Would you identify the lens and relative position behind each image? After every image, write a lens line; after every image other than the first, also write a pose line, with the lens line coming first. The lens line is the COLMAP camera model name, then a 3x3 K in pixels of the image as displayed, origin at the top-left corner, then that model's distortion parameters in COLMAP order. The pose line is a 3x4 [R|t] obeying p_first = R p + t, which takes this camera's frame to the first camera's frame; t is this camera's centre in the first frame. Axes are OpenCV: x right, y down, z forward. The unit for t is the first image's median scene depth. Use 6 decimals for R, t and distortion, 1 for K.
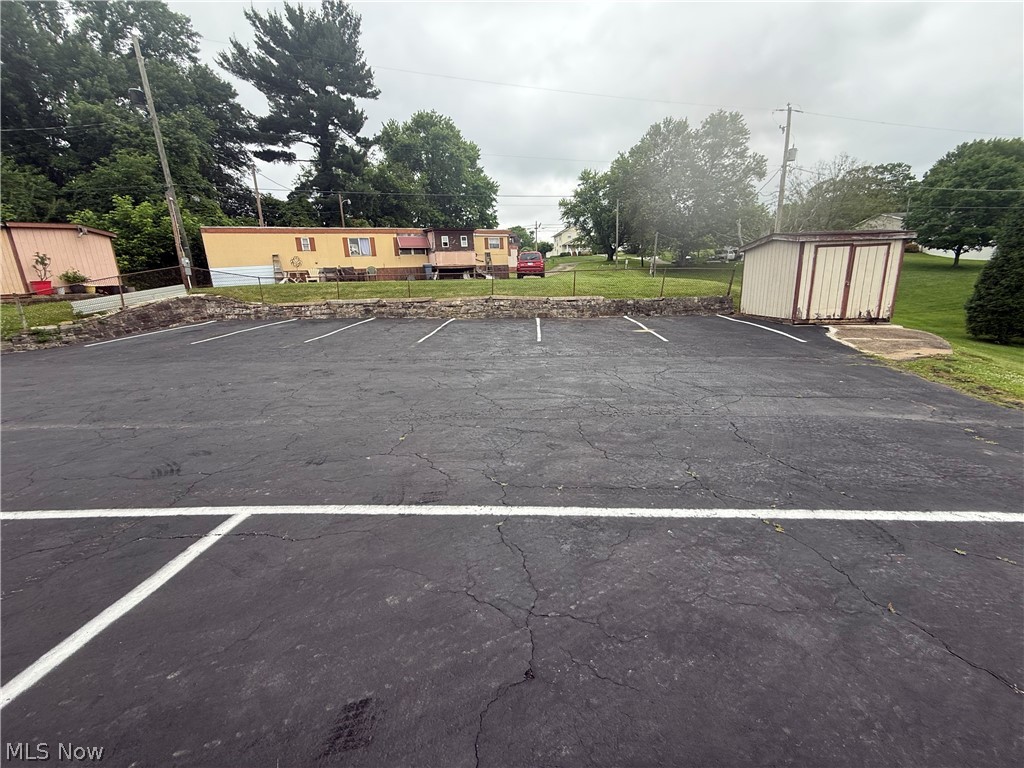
lens RADIAL K [[407.0, 0, 508.2], [0, 407.0, 381.8], [0, 0, 1]] dist [-0.000787, 0.000027]
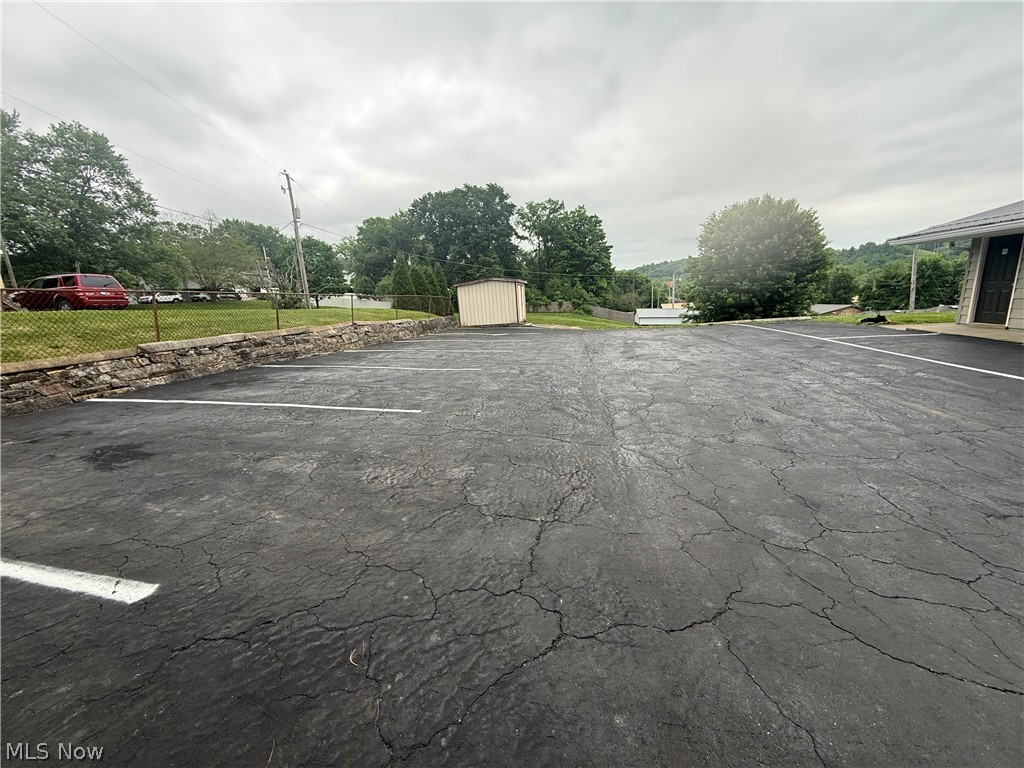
lens RADIAL K [[407.0, 0, 508.2], [0, 407.0, 381.8], [0, 0, 1]] dist [-0.000787, 0.000027]
pose [[0.136697, -0.173308, 0.975335, -0.845731], [0.285614, 0.949661, 0.128717, -0.107843], [-0.948546, 0.260974, 0.179315, 0.566444]]
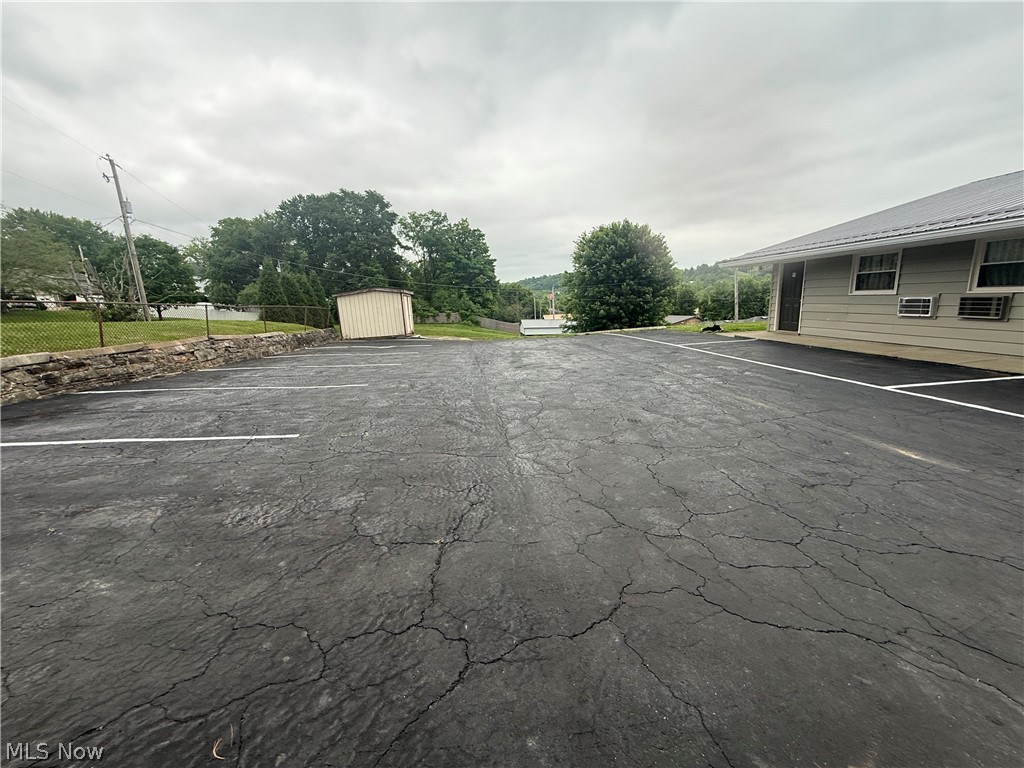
lens RADIAL K [[407.0, 0, 508.2], [0, 407.0, 381.8], [0, 0, 1]] dist [-0.000787, 0.000027]
pose [[-0.132196, -0.147856, 0.980134, -0.842119], [0.289093, 0.940072, 0.180804, -0.108922], [-0.948129, 0.307252, -0.081529, 0.566764]]
